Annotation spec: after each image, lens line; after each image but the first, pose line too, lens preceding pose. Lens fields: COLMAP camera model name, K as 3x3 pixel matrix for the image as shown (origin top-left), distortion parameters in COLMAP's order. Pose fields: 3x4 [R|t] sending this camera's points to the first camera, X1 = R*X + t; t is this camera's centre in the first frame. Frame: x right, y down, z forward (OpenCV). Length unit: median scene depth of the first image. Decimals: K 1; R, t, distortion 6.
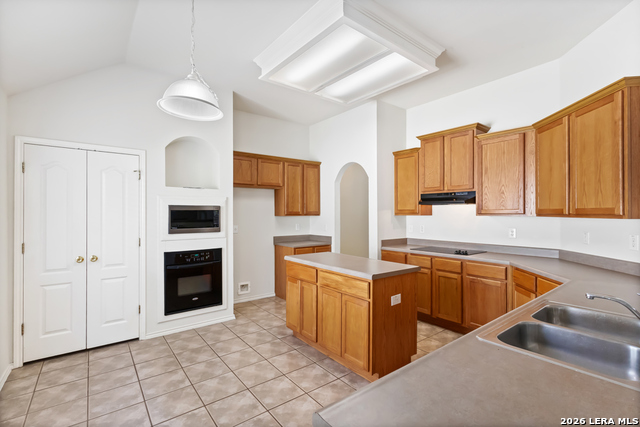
lens RADIAL K [[295.9, 0, 321.8], [0, 295.9, 211.9], [0, 0, 1]] dist [0.001020, 0.000175]
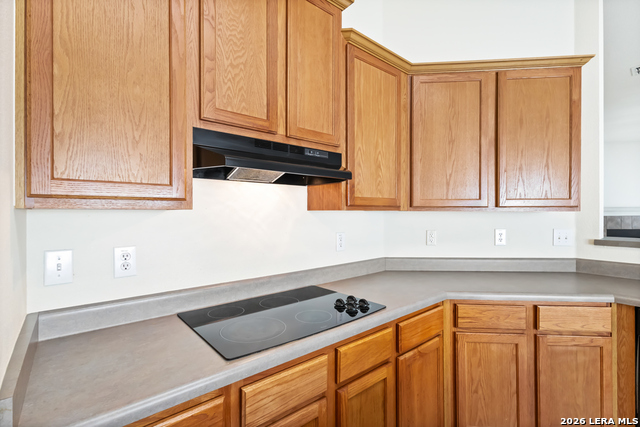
lens RADIAL K [[295.9, 0, 321.8], [0, 295.9, 211.9], [0, 0, 1]] dist [0.001020, 0.000175]
pose [[-0.037884, 0.005741, 0.999266, 0.079314], [0.003241, 0.999979, -0.005622, 0.016553], [-0.999277, 0.003025, -0.037902, 0.992808]]
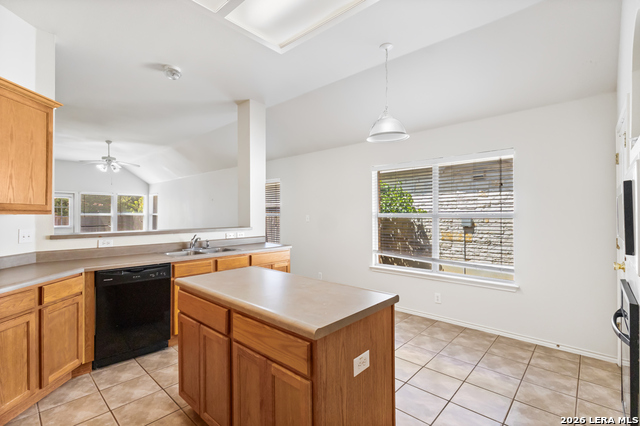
lens RADIAL K [[295.9, 0, 321.8], [0, 295.9, 211.4], [0, 0, 1]] dist [0.001020, 0.000175]
pose [[-0.986450, 0.004610, -0.163998, 0.064917], [0.005814, 0.999960, -0.006862, 0.015365], [0.163959, -0.007723, -0.986437, 1.303807]]
